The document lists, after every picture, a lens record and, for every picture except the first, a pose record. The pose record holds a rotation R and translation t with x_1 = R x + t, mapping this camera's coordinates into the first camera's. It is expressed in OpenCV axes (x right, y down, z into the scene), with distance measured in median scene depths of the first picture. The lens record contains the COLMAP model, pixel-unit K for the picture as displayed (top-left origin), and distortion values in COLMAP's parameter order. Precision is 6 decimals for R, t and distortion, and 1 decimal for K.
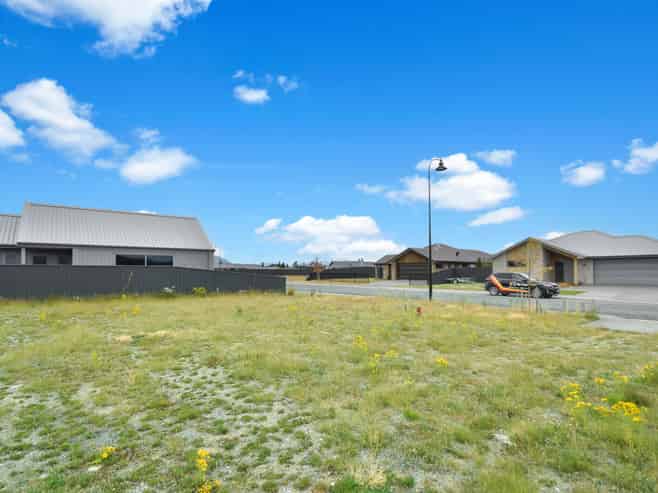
lens RADIAL K [[345.9, 0, 329.0], [0, 345.9, 246.5], [0, 0, 1]] dist [0.000667, -0.000050]
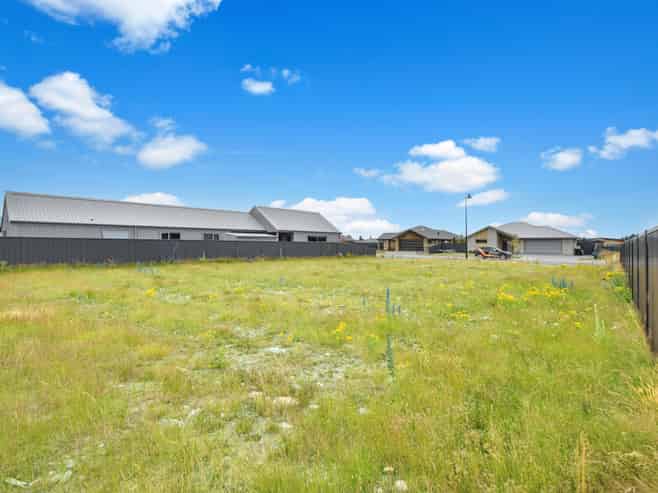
lens RADIAL K [[345.9, 0, 329.0], [0, 345.9, 246.5], [0, 0, 1]] dist [0.000667, -0.000050]
pose [[0.980451, 0.005774, 0.196681, -0.466168], [-0.021377, 0.996779, 0.077302, -0.034667], [-0.195601, -0.079995, 0.977416, -0.448164]]
